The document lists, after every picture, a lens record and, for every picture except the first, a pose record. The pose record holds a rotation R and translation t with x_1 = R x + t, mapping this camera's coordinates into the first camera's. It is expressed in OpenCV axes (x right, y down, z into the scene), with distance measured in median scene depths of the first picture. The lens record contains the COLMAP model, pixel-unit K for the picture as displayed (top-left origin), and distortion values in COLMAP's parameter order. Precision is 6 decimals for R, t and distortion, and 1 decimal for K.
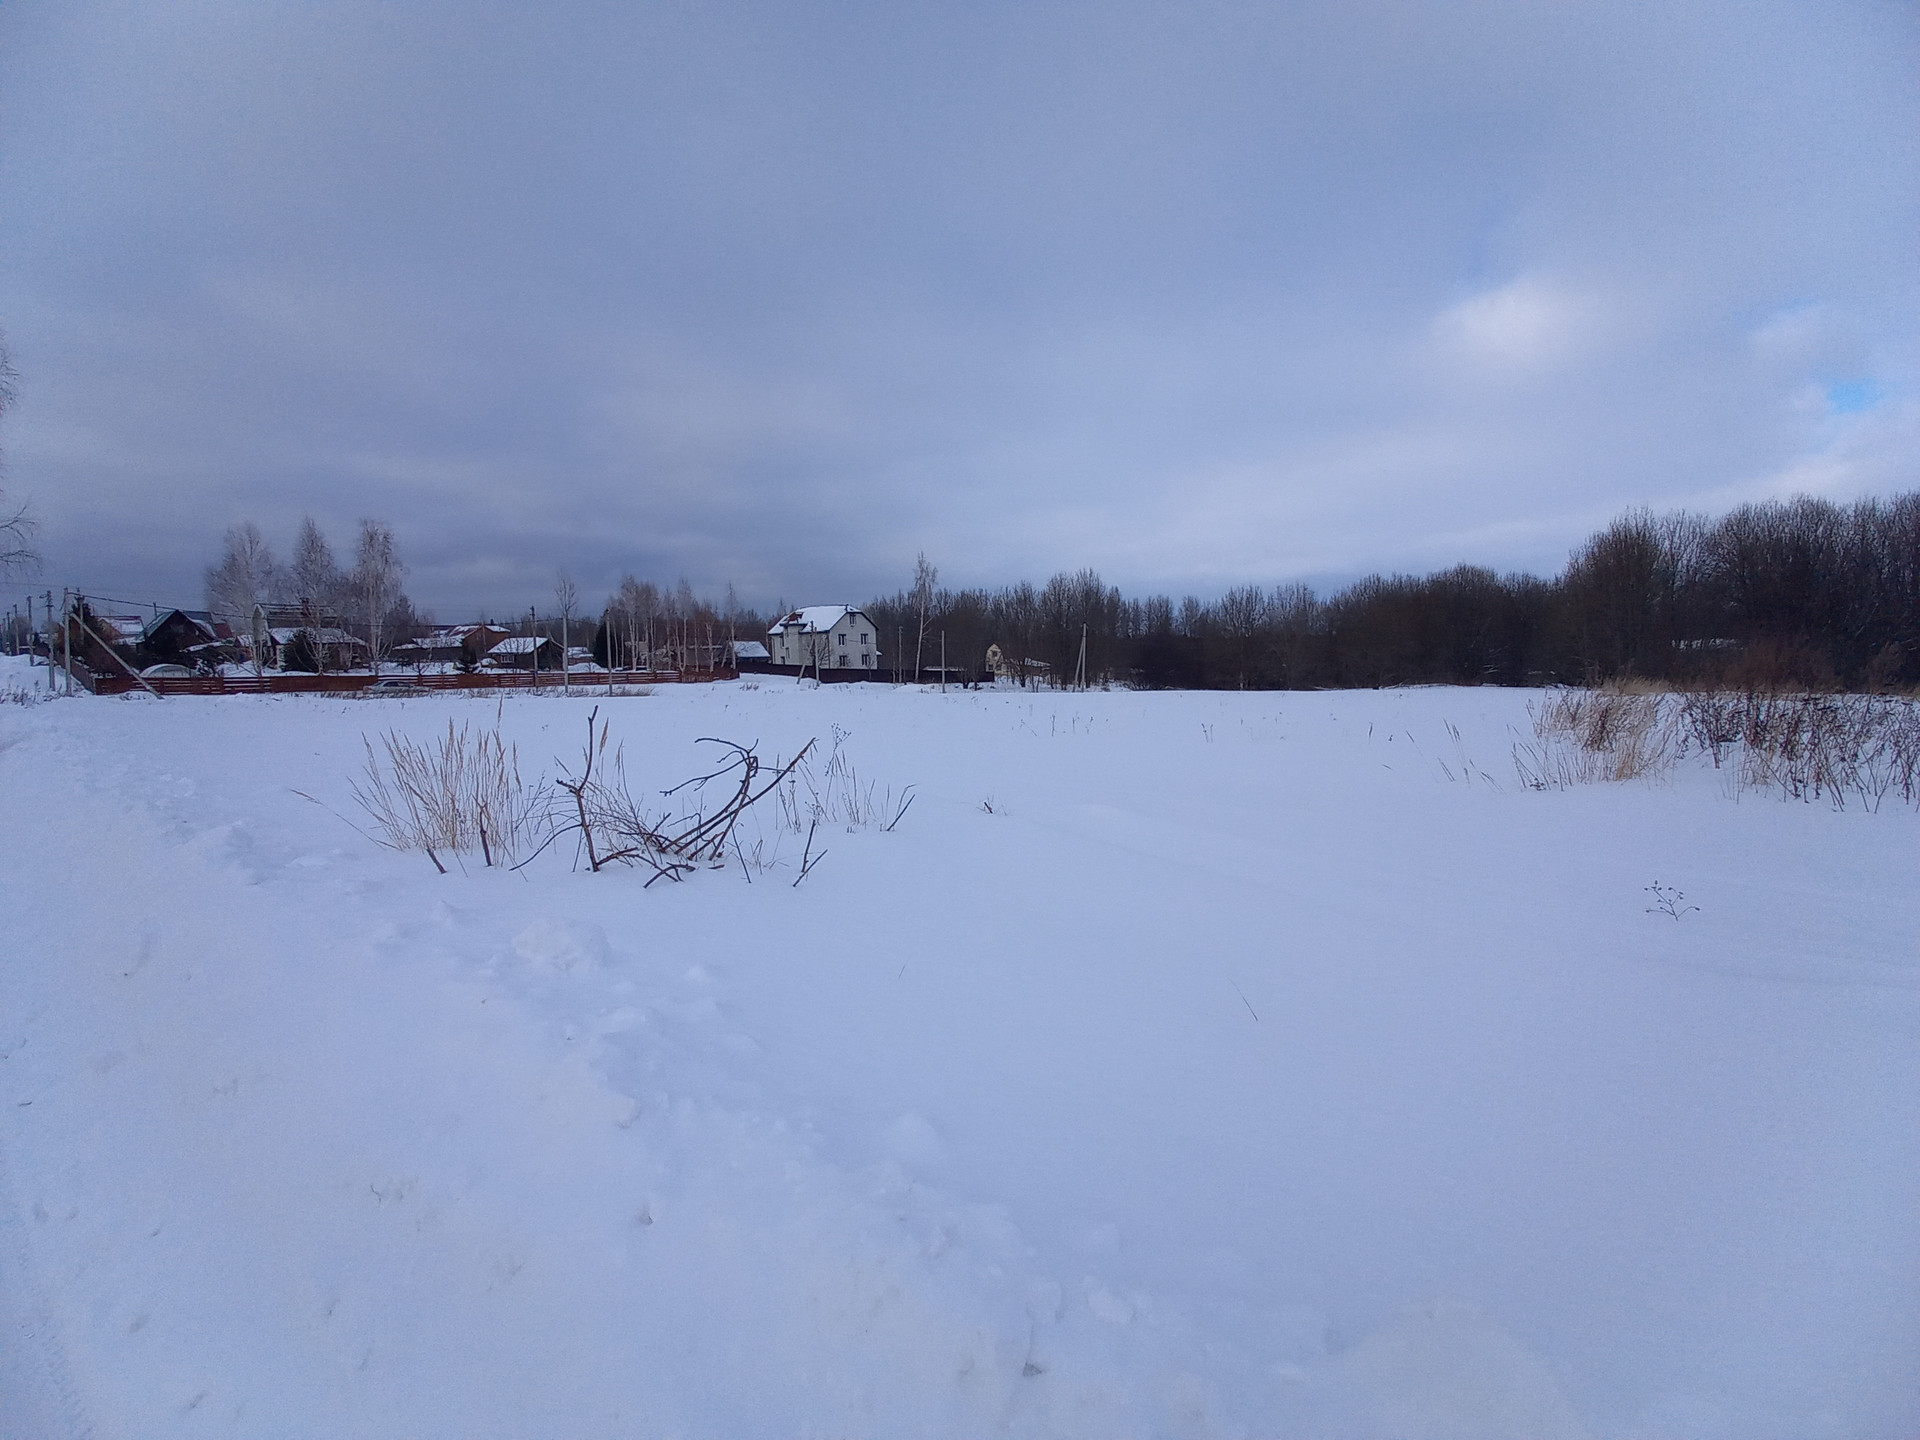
lens RADIAL K [[737.1, 0, 968.9], [0, 737.1, 729.2], [0, 0, 1]] dist [-0.002102, -0.006216]
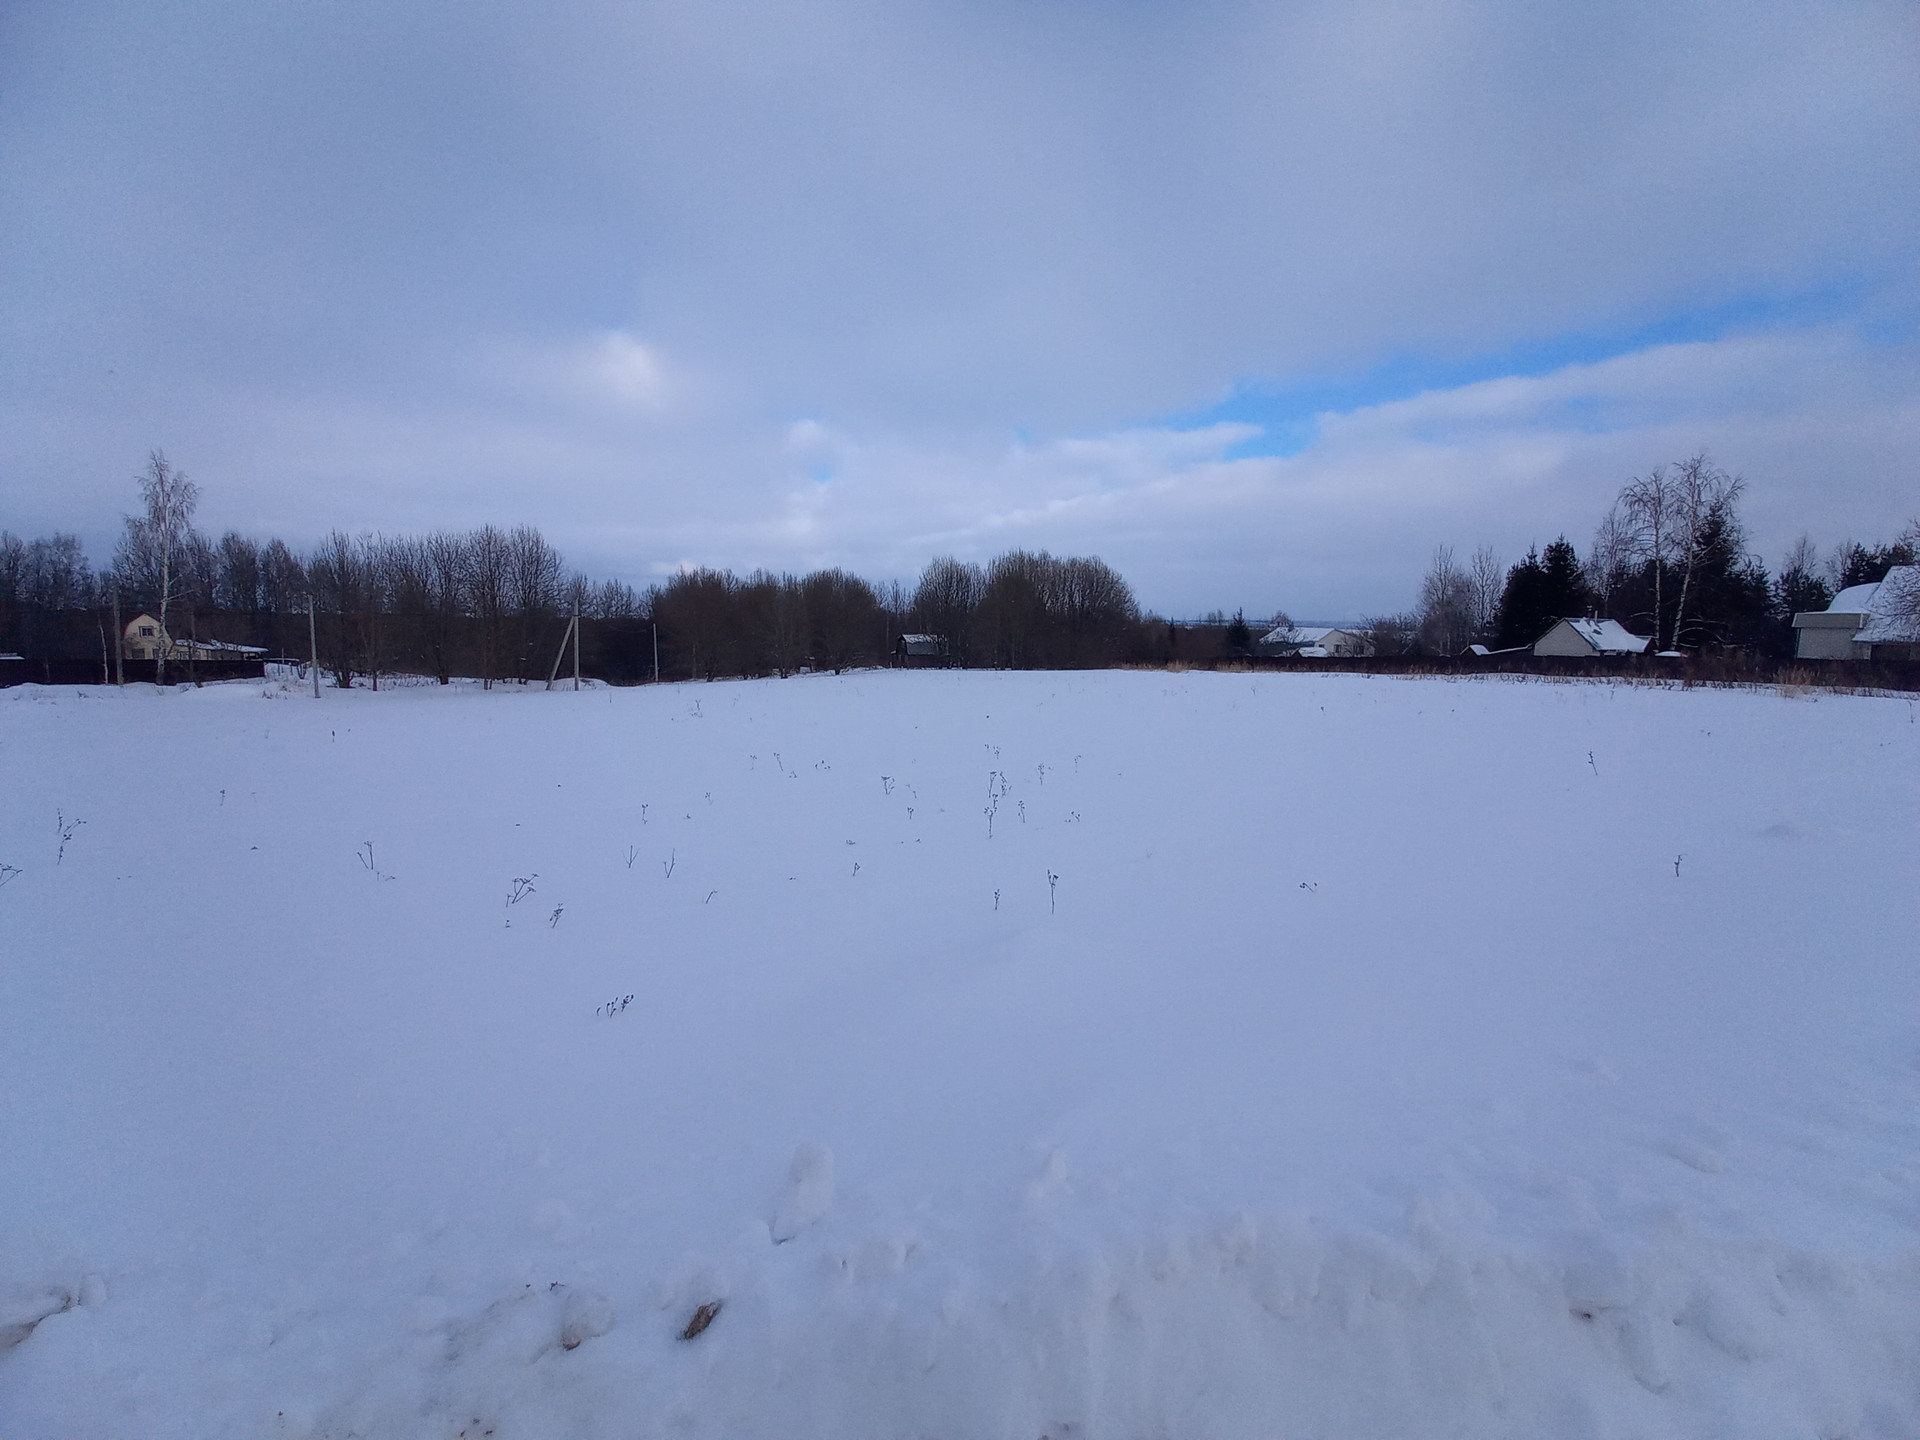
lens RADIAL K [[737.1, 0, 967.0], [0, 737.1, 716.9], [0, 0, 1]] dist [-0.002102, -0.006216]
pose [[0.471037, -0.076439, 0.878795, -0.178953], [0.071055, 0.996289, 0.048573, -0.013064], [-0.879247, 0.039563, 0.474721, 0.125622]]
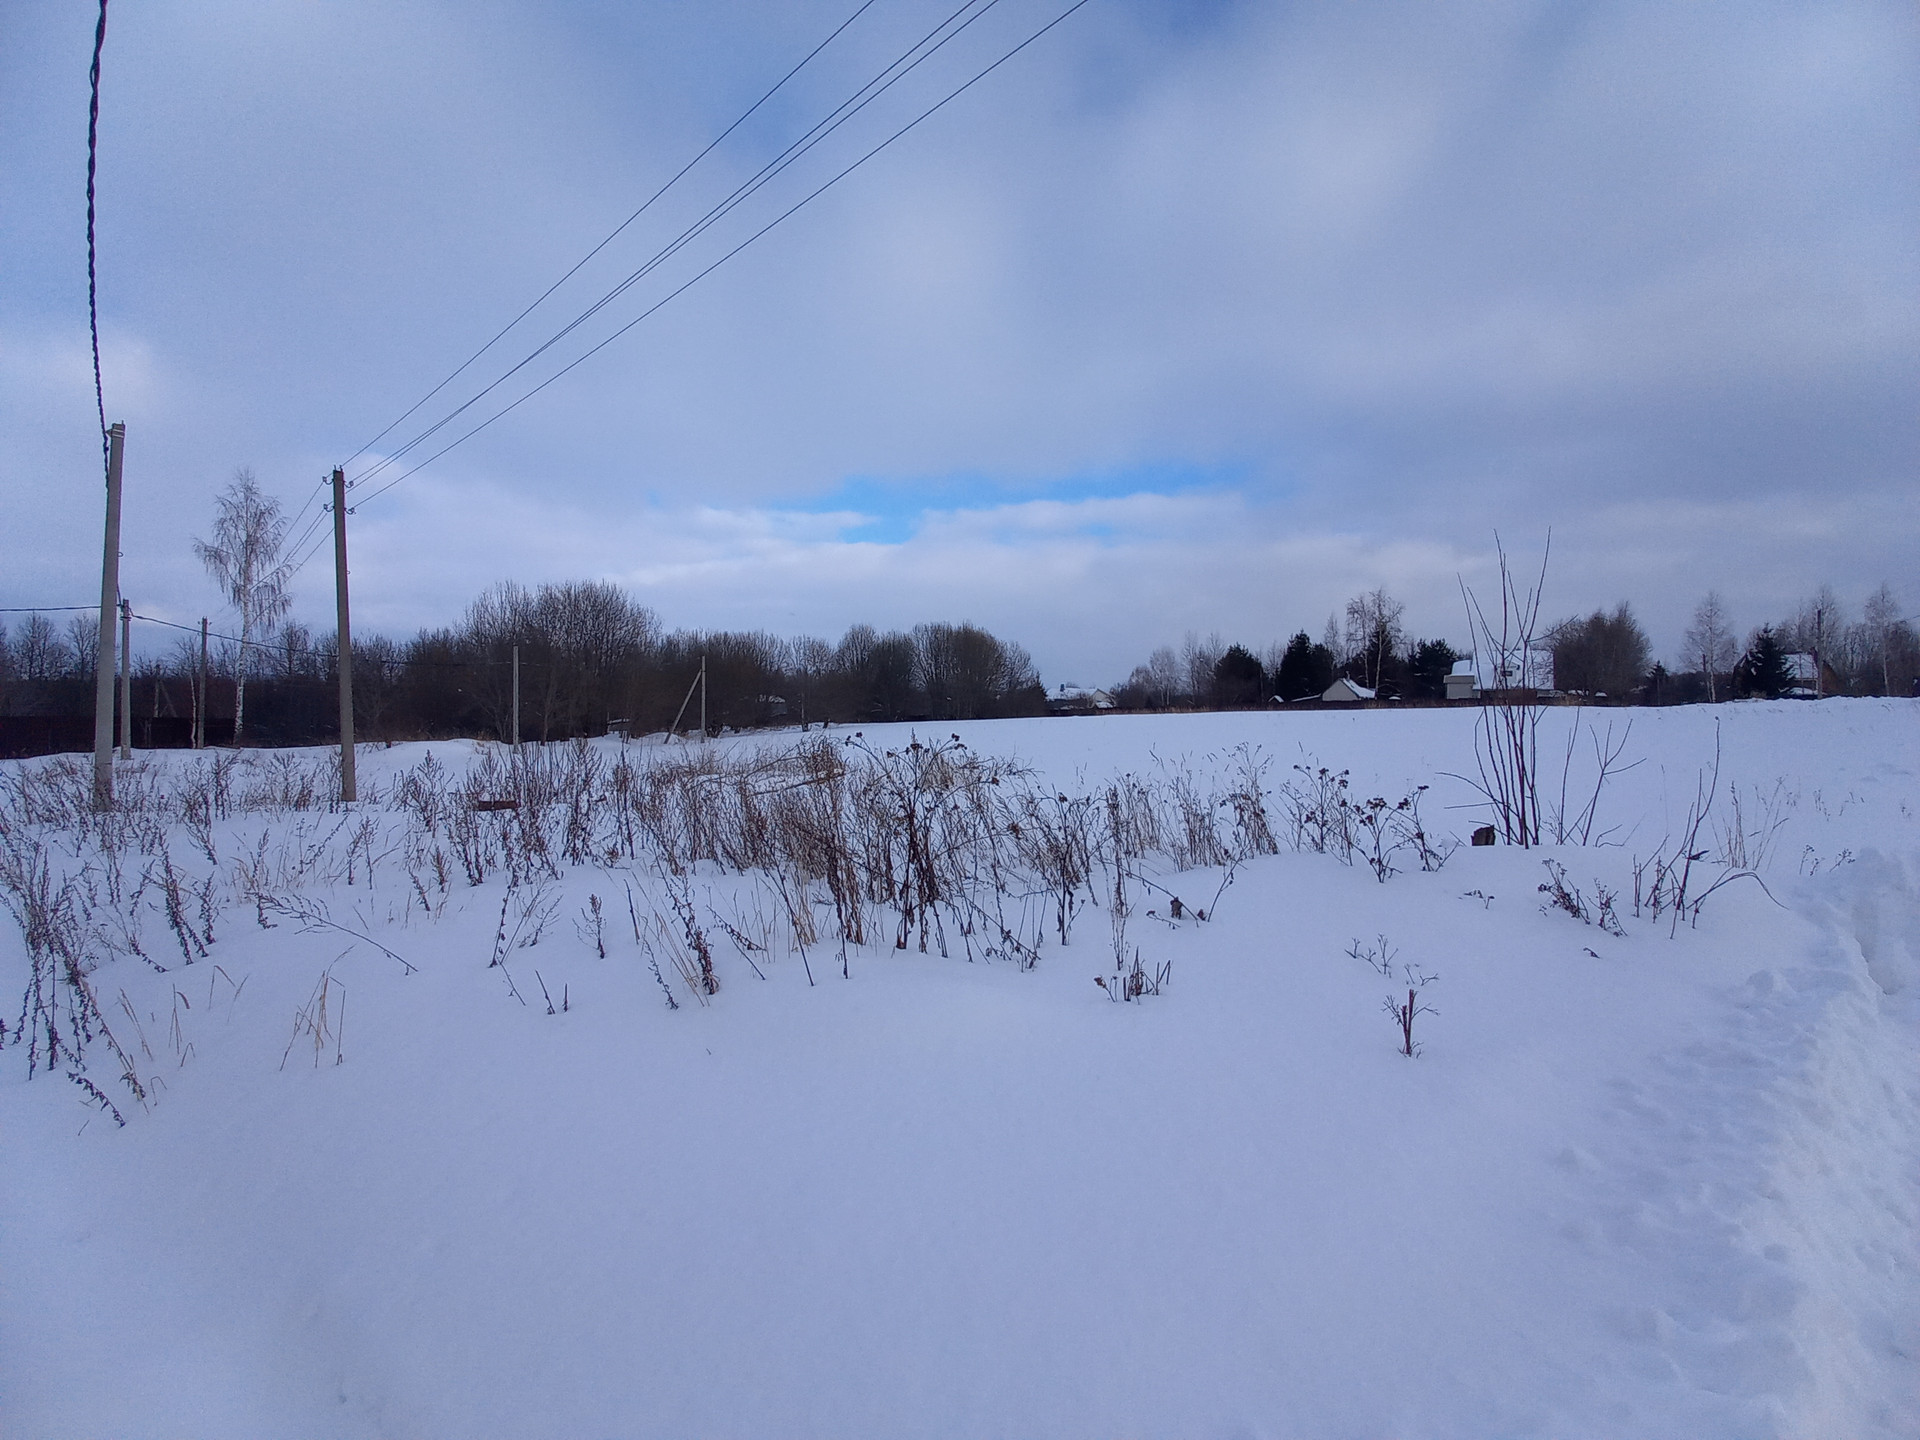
lens RADIAL K [[737.1, 0, 933.0], [0, 737.1, 694.9], [0, 0, 1]] dist [-0.002102, -0.006216]
pose [[-0.015503, 0.025900, 0.999544, -0.324013], [0.101120, 0.994580, -0.024203, -0.028798], [-0.994753, 0.100698, -0.018038, 0.384262]]
